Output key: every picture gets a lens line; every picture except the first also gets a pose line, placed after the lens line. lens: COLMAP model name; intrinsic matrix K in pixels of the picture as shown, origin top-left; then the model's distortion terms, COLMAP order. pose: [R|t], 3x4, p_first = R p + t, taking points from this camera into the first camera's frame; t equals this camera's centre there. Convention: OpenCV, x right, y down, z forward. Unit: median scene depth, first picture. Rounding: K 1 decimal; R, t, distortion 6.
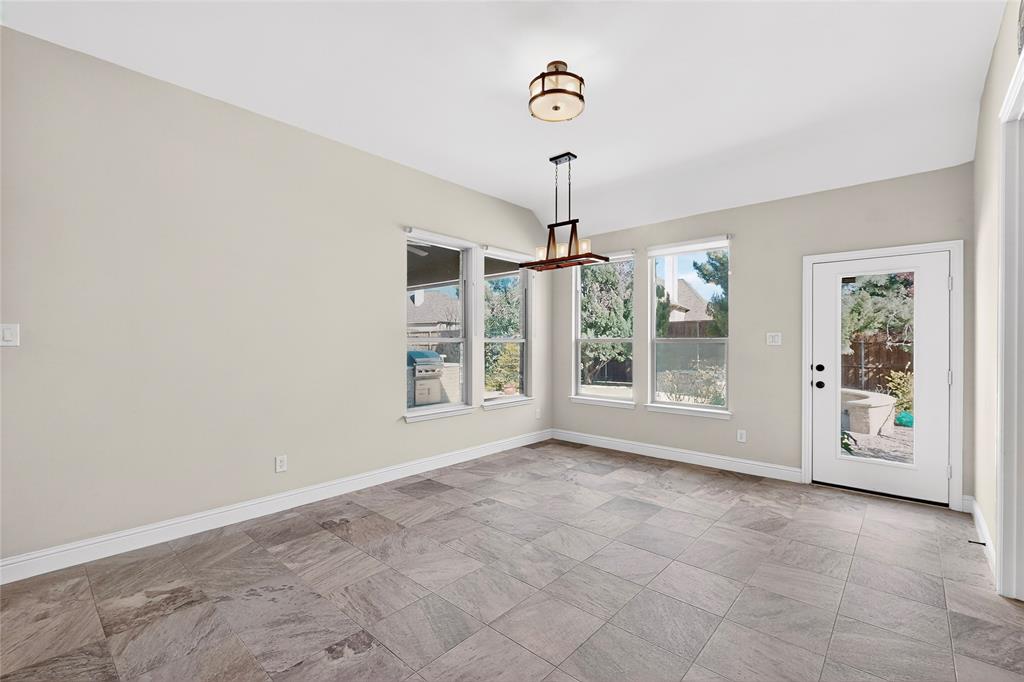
lens RADIAL K [[443.6, 0, 512.4], [0, 443.6, 342.5], [0, 0, 1]] dist [0.001113, 0.000123]
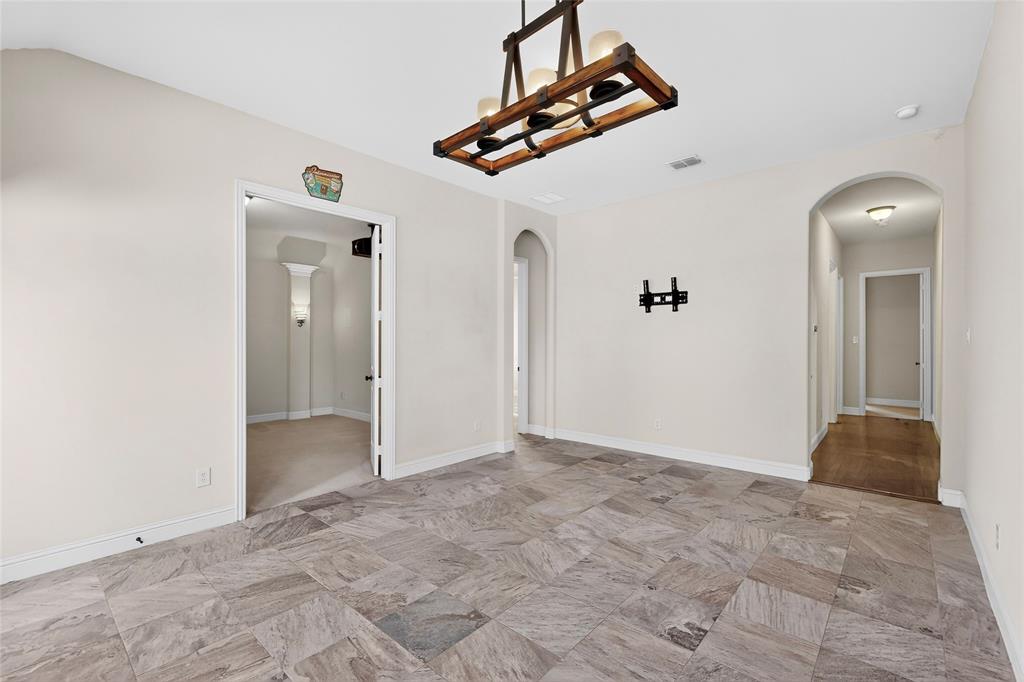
lens RADIAL K [[443.6, 0, 511.4], [0, 443.6, 342.3], [0, 0, 1]] dist [0.001113, 0.000123]
pose [[-0.999985, -0.000525, -0.005438, 0.208439], [-0.000532, 0.999999, 0.001109, -0.001084], [0.005437, 0.001112, -0.999985, 2.034146]]
